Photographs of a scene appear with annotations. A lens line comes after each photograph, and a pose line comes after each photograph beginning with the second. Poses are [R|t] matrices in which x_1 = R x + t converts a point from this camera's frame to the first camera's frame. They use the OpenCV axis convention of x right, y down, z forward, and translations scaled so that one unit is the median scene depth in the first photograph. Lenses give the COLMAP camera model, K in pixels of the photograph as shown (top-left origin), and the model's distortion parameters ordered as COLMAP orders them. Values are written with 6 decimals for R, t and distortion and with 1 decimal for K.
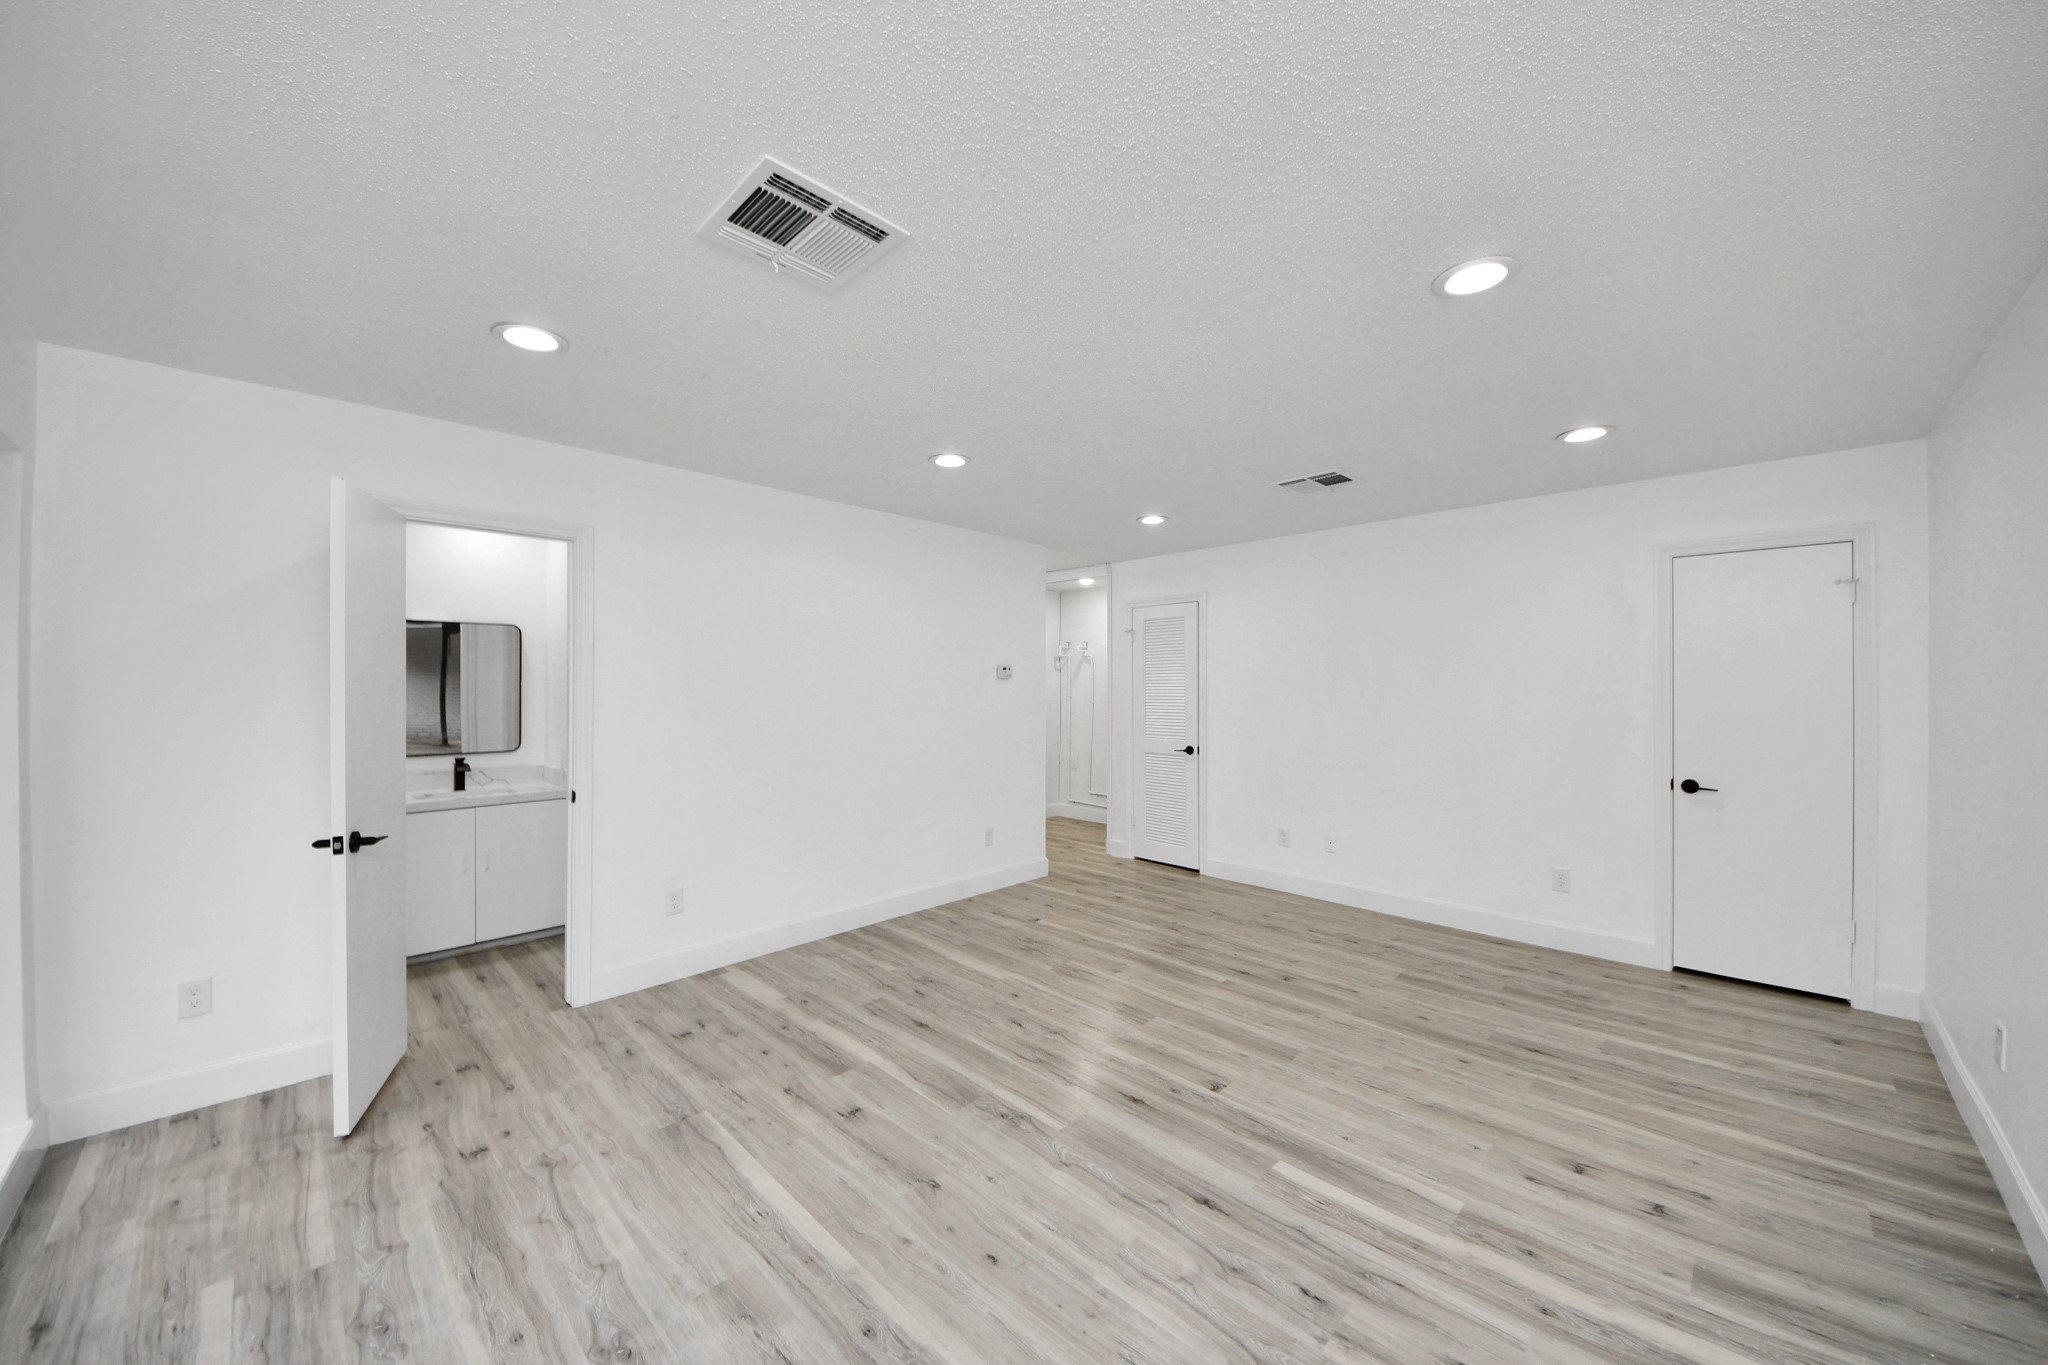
lens RADIAL K [[735.1, 0, 1024.0], [0, 735.1, 682.5], [0, 0, 1]] dist [0.000693, -0.009565]
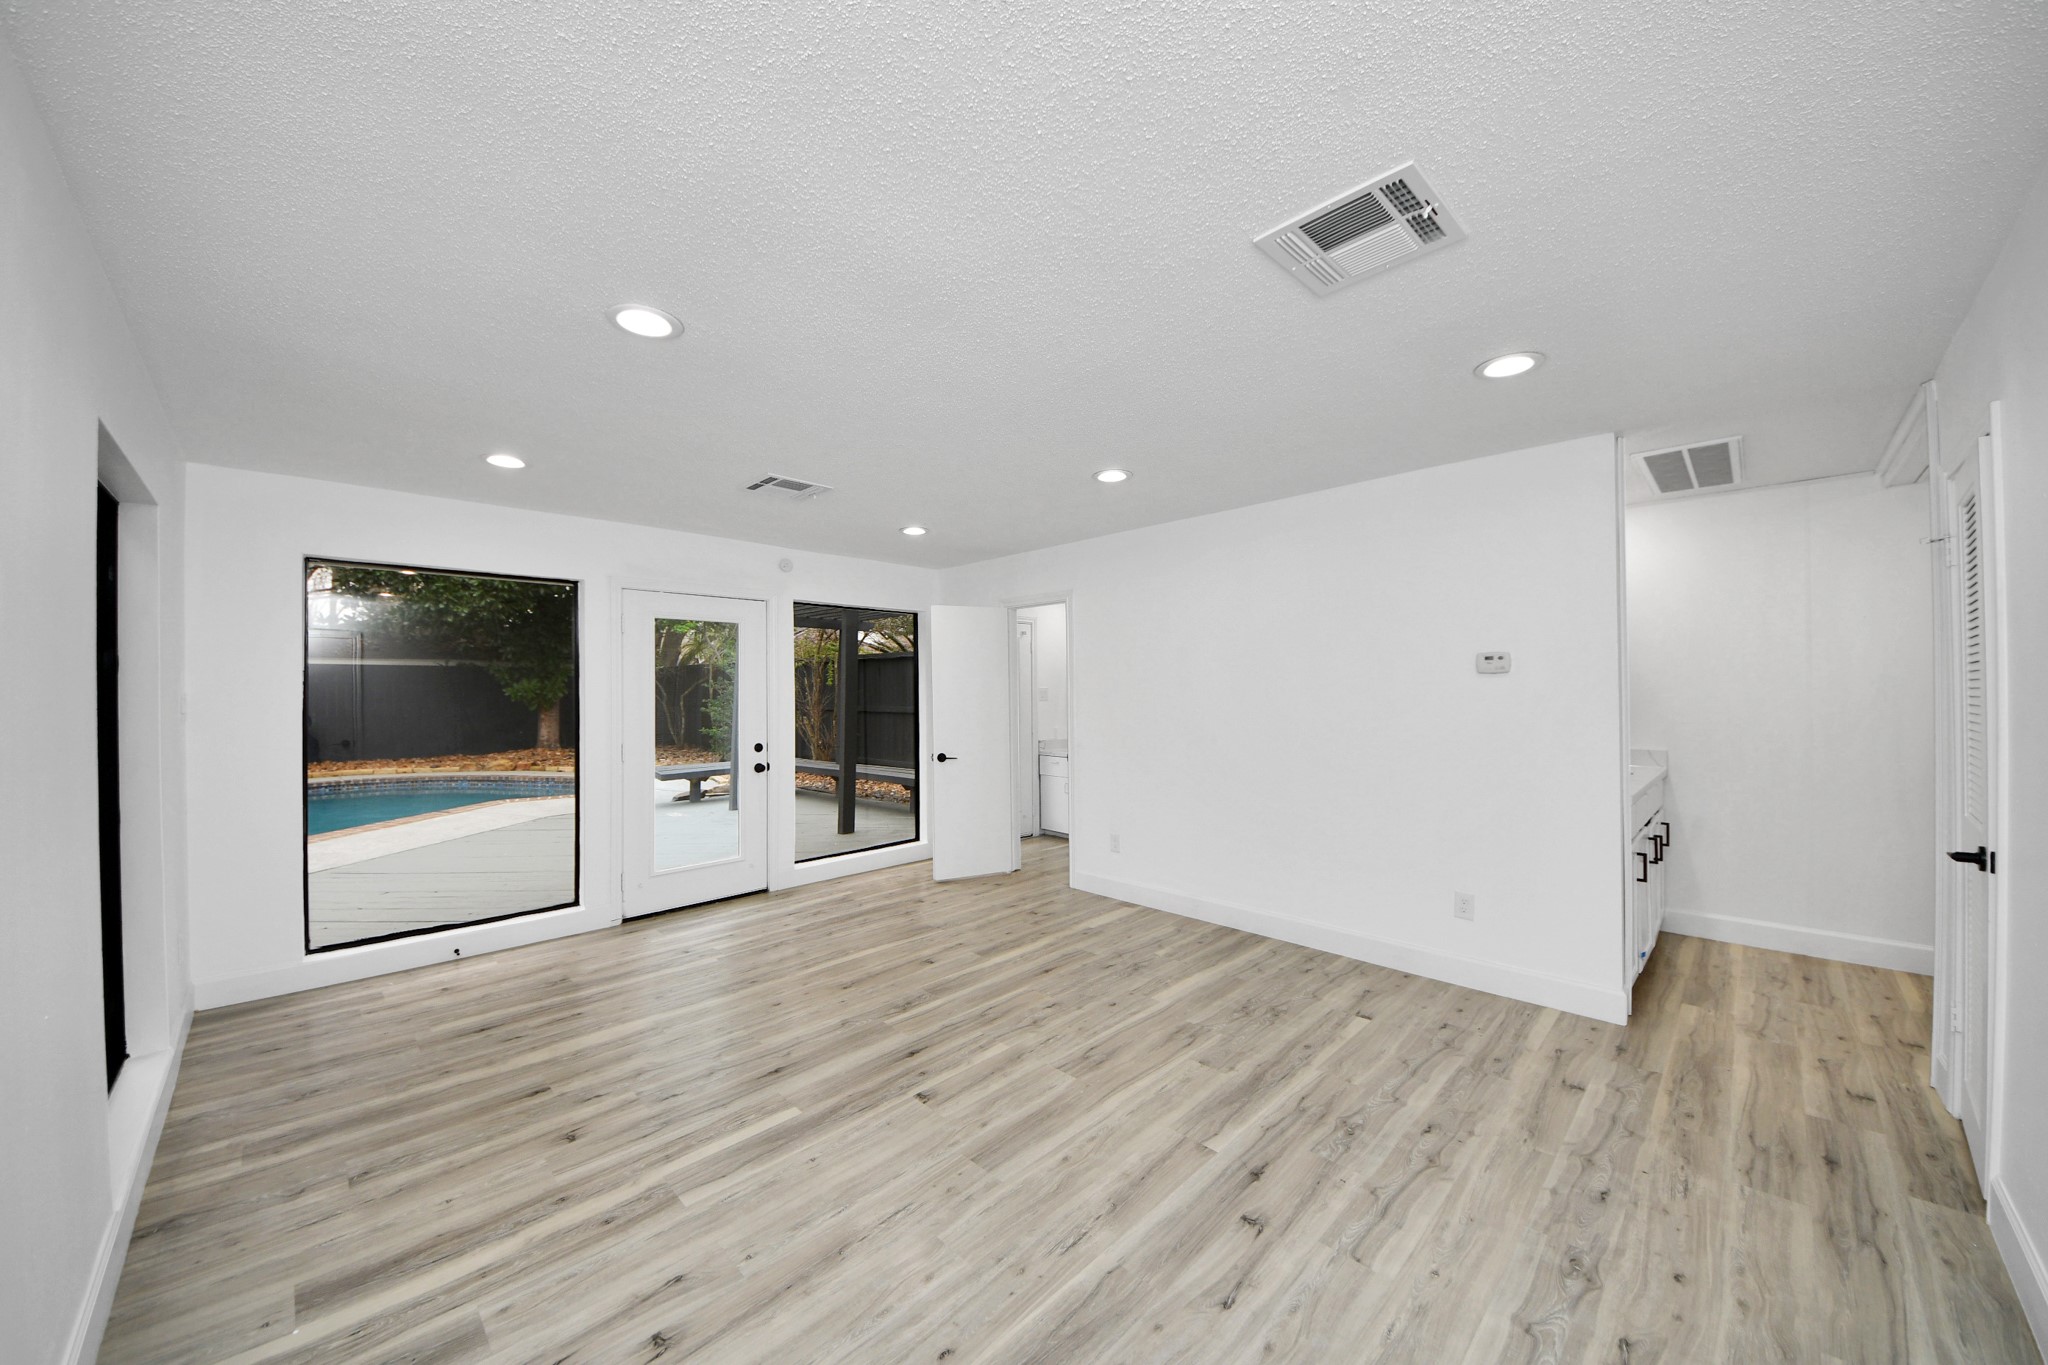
lens RADIAL K [[735.1, 0, 1024.0], [0, 735.1, 682.5], [0, 0, 1]] dist [0.000693, -0.009565]
pose [[0.000004, 0.001032, -0.999999, 0.989237], [0.000464, 0.999999, 0.001032, -0.004150], [1.000000, -0.000464, 0.000004, 0.902223]]
